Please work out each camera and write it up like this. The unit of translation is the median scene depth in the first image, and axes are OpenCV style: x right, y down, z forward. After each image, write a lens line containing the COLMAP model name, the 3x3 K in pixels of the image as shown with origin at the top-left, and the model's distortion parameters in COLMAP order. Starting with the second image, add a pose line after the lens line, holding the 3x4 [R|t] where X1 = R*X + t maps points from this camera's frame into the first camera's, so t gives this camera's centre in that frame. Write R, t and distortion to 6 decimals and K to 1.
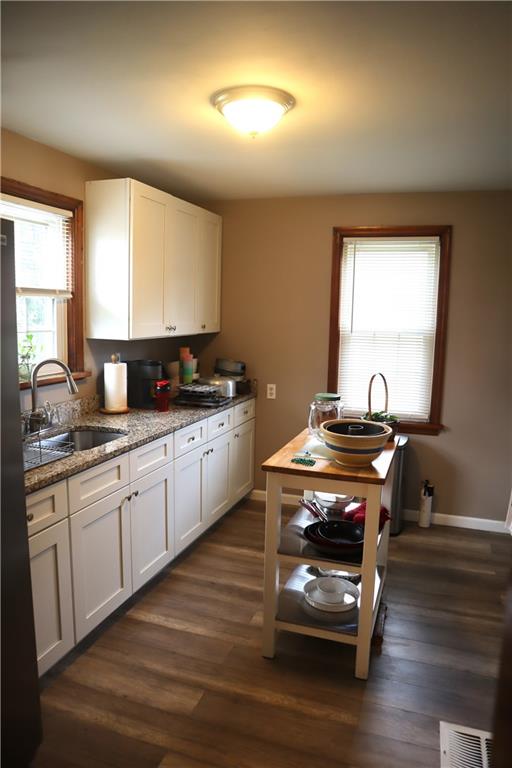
lens RADIAL K [[555.1, 0, 256.0], [0, 555.1, 384.0], [0, 0, 1]] dist [-0.001450, -0.000407]
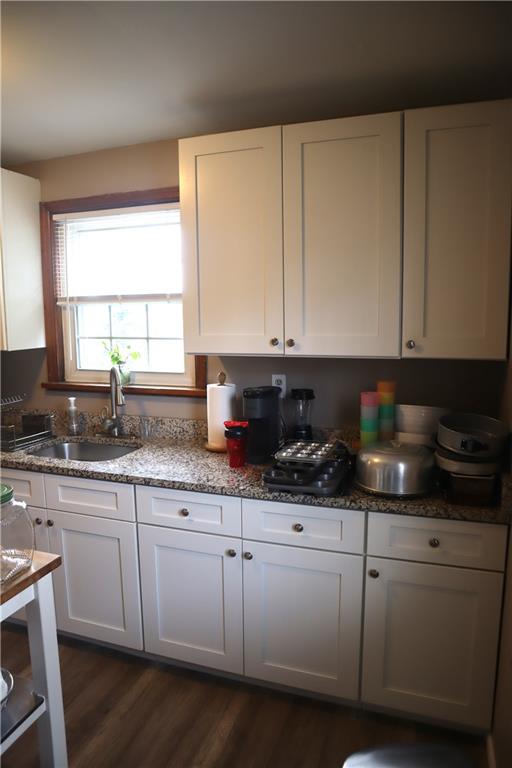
lens RADIAL K [[437.7, 0, 256.0], [0, 437.7, 384.0], [0, 0, 1]] dist [-0.029766, -0.000452]
pose [[0.037074, 0.147909, -0.988306, 0.380159], [-0.122591, 0.982189, 0.142395, -0.134952], [0.991765, 0.115878, 0.054546, 1.060018]]
